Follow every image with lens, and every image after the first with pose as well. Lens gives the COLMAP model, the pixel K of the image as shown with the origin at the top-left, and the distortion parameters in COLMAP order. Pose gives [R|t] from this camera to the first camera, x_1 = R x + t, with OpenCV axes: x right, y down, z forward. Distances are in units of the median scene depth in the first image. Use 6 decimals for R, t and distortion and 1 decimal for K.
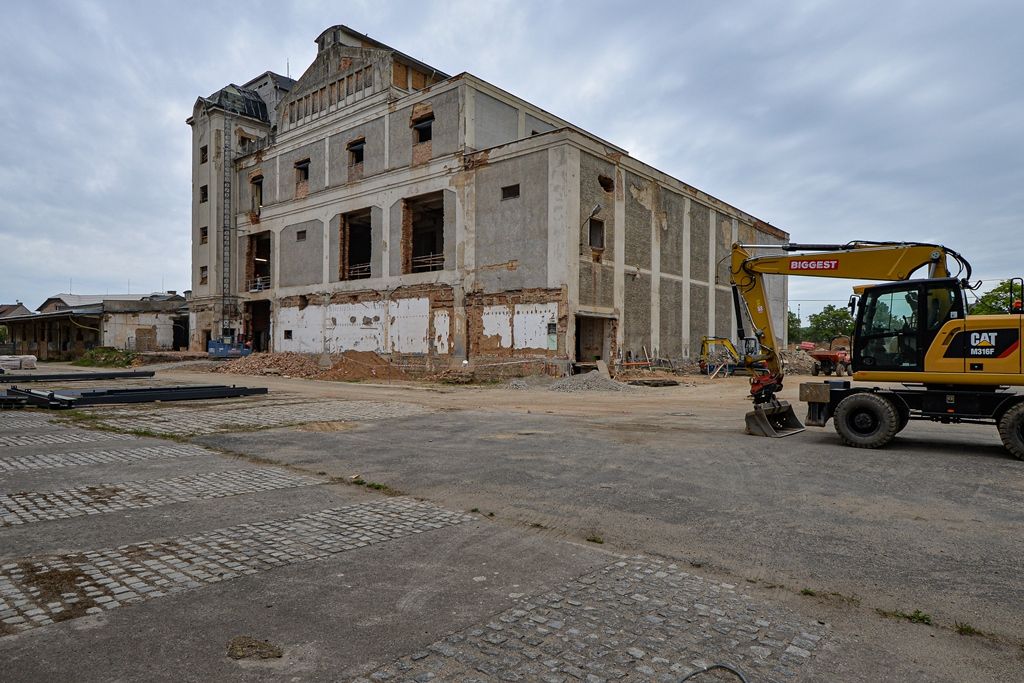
lens RADIAL K [[607.1, 0, 512.0], [0, 607.1, 345.5], [0, 0, 1]] dist [0.024517, 0.000611]
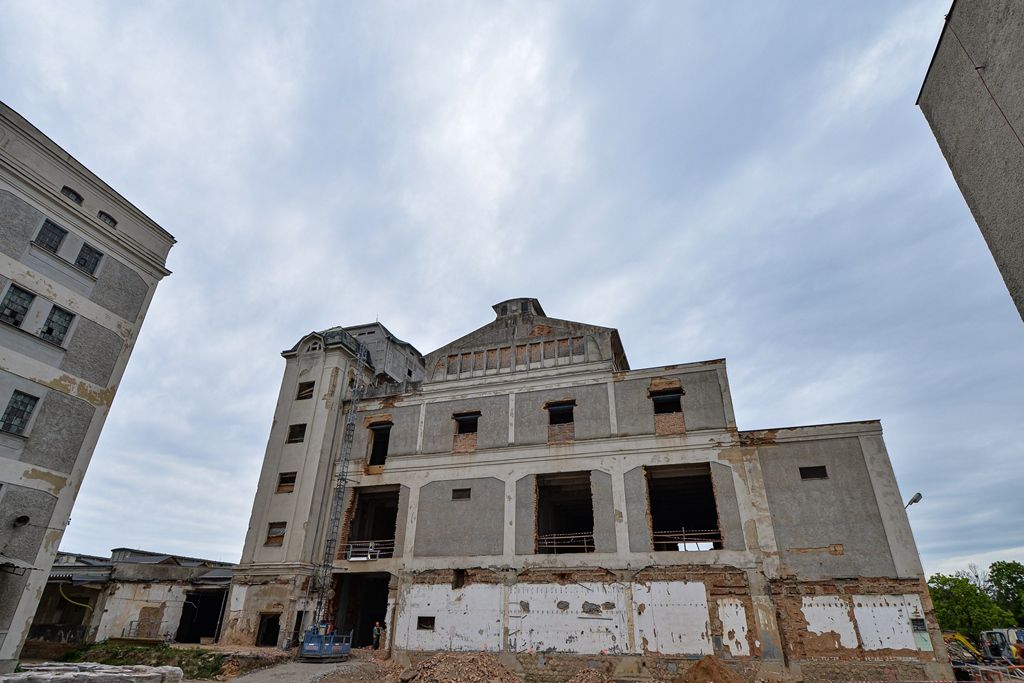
lens RADIAL K [[539.2, 0, 509.9], [0, 539.2, 338.7], [0, 0, 1]] dist [0.002681, -0.014265]
pose [[0.928555, 0.179476, 0.324921, -0.646026], [-0.007689, 0.884451, -0.466570, -0.021965], [-0.371115, 0.430737, 0.822642, 0.283755]]
